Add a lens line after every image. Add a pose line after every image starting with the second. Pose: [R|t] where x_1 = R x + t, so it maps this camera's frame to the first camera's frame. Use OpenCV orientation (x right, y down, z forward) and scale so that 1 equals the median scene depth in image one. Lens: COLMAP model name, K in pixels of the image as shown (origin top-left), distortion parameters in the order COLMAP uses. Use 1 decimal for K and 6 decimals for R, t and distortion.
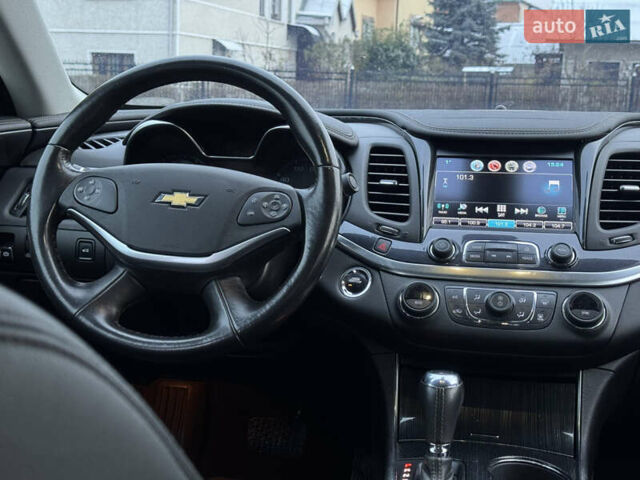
lens RADIAL K [[863.7, 0, 320.0], [0, 863.7, 240.0], [0, 0, 1]] dist [0.117663, -0.055173]
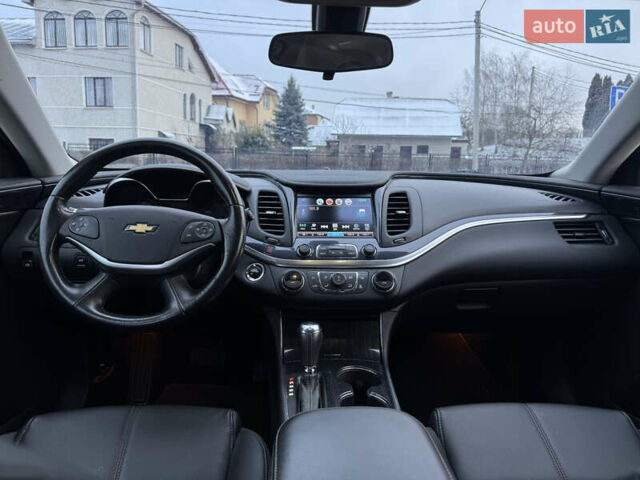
lens RADIAL K [[435.8, 0, 320.0], [0, 435.8, 240.0], [0, 0, 1]] dist [0.083888, -0.163135]
pose [[0.975136, -0.043865, 0.217223, -0.017561], [0.040818, 0.998995, 0.018496, -0.024654], [-0.217816, -0.009169, 0.975947, 0.131266]]
